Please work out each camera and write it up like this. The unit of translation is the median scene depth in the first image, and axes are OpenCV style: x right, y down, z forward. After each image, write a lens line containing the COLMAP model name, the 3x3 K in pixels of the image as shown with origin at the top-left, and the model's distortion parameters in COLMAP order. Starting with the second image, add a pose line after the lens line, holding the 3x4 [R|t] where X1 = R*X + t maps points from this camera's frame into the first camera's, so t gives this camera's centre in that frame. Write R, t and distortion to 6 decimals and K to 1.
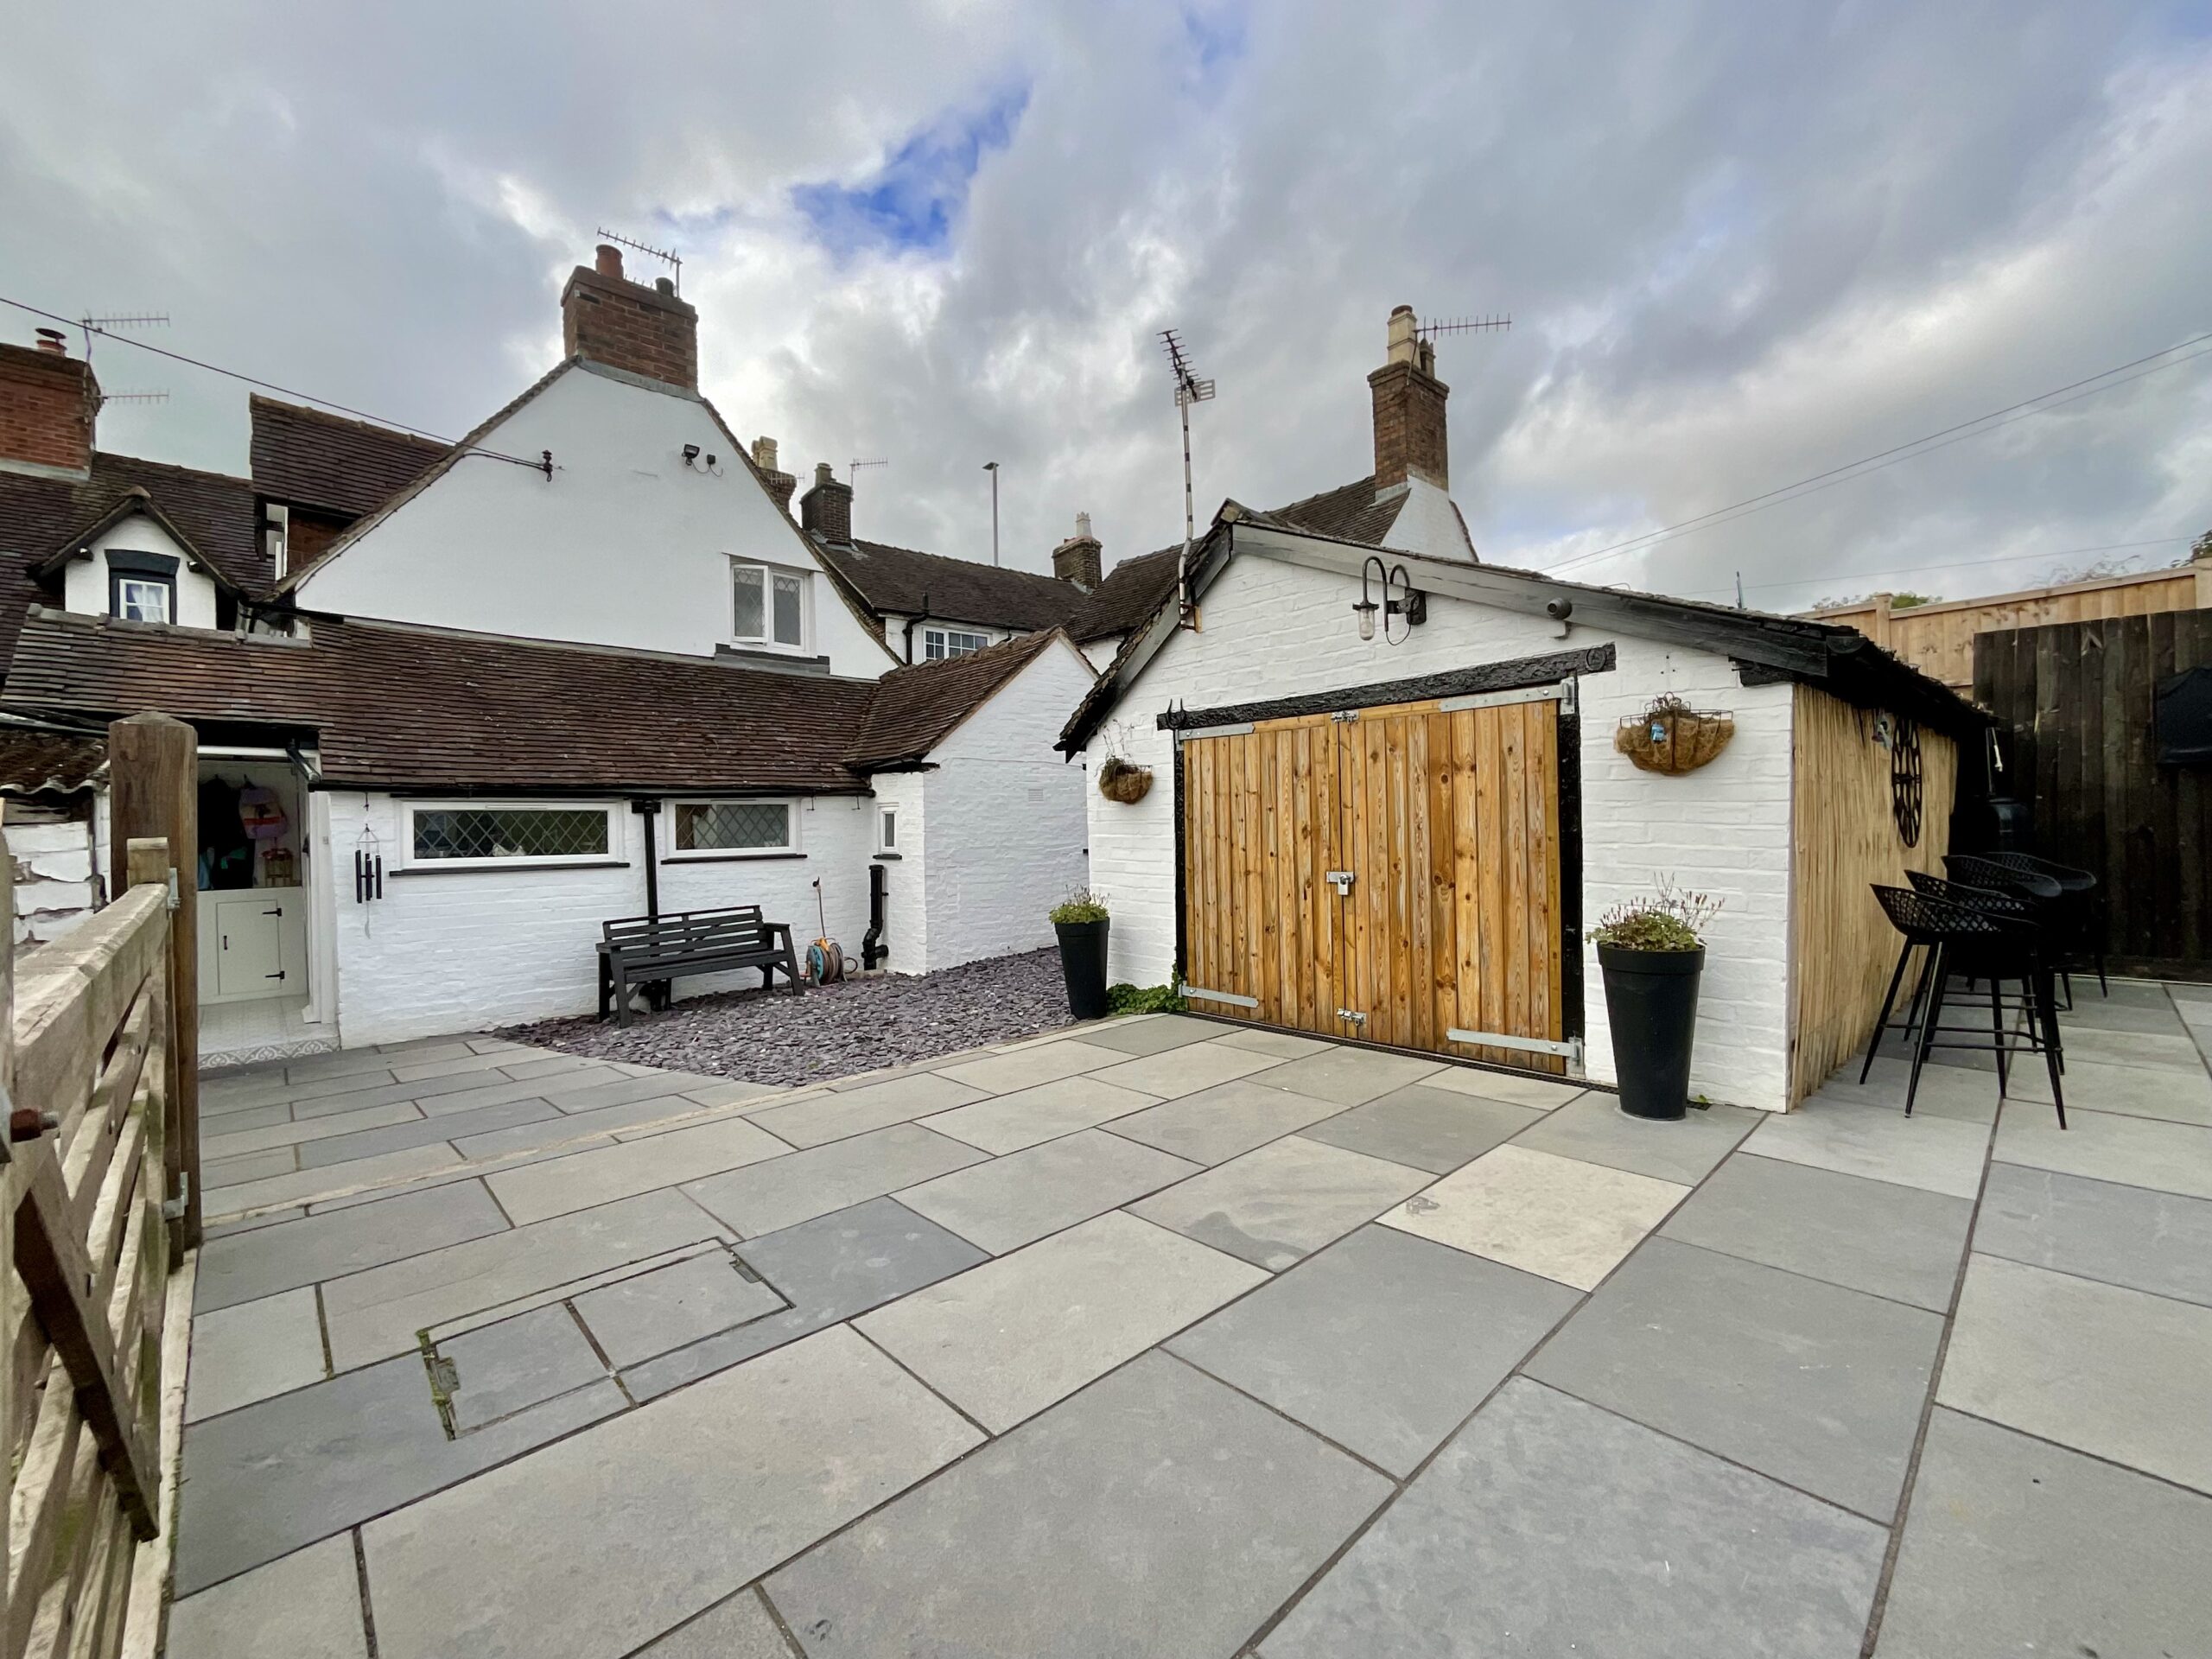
lens RADIAL K [[898.6, 0, 1106.0], [0, 898.6, 829.5], [0, 0, 1]] dist [0.003698, 0.000395]
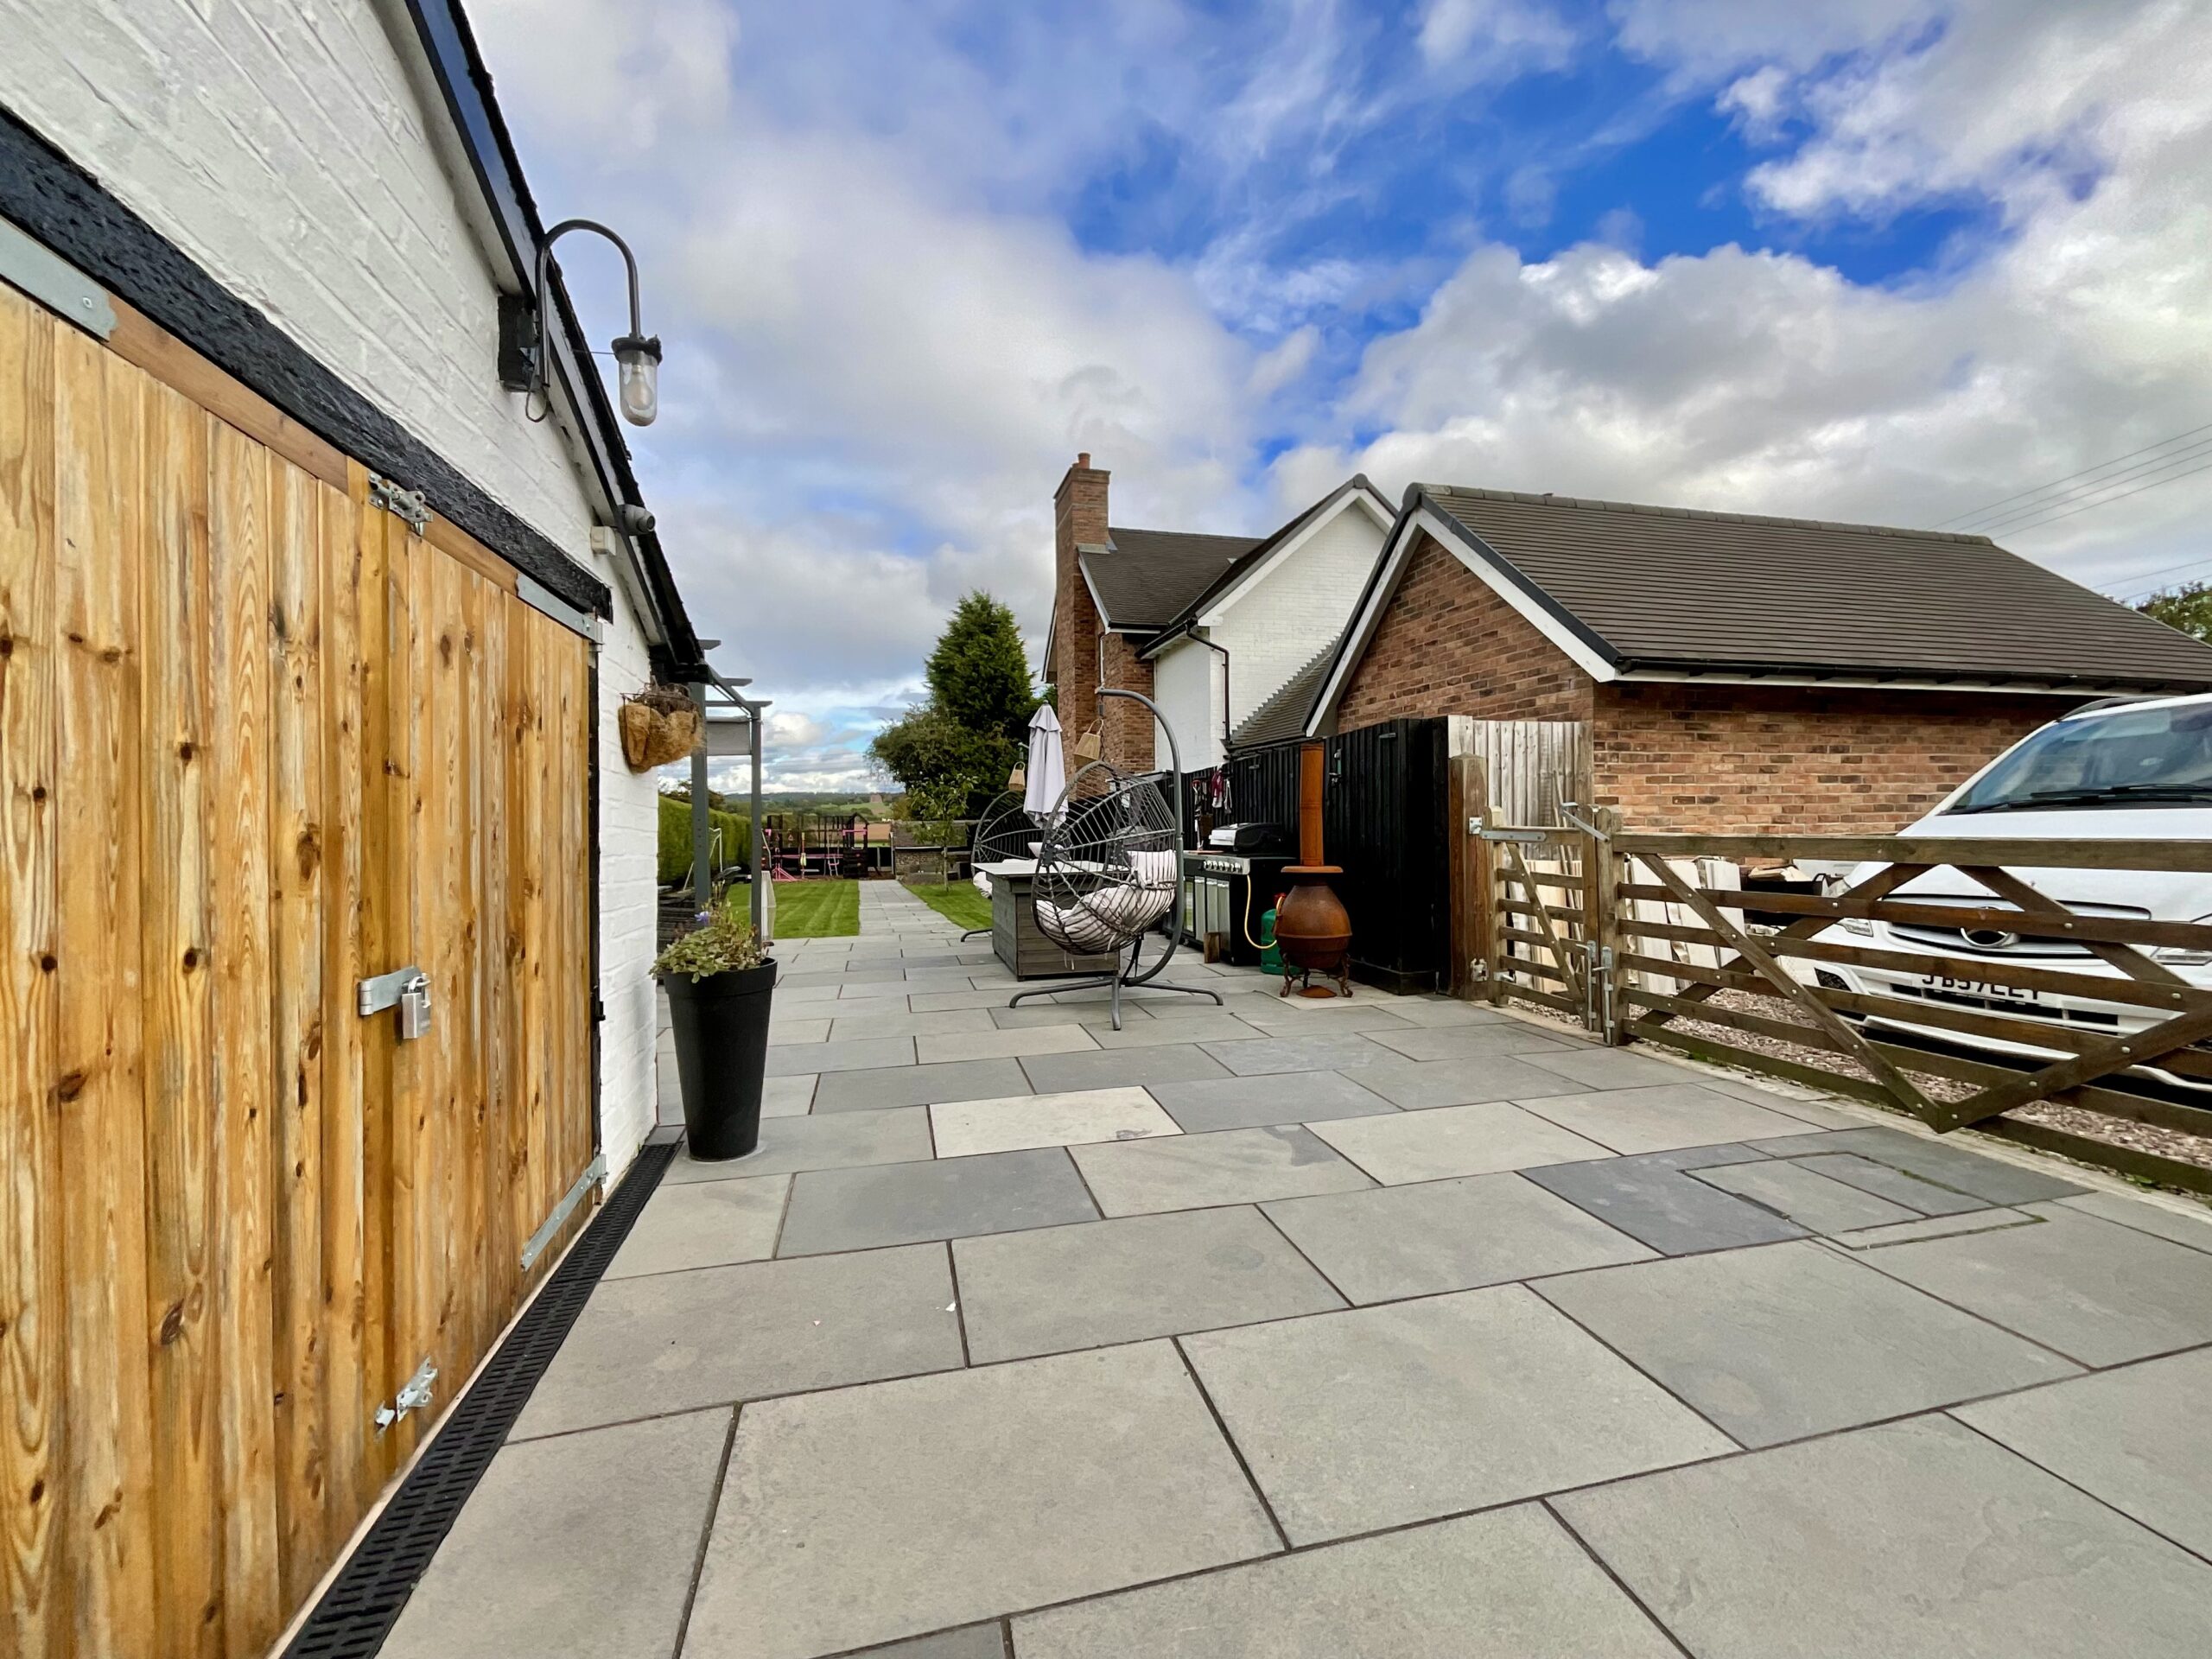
lens RADIAL K [[898.6, 0, 1106.0], [0, 898.6, 829.5], [0, 0, 1]] dist [0.003698, 0.000395]
pose [[-0.872134, 0.024615, 0.488648, -0.221035], [0.029835, 0.999551, 0.002898, 0.004401], [-0.488357, 0.017106, -0.872476, 2.058259]]
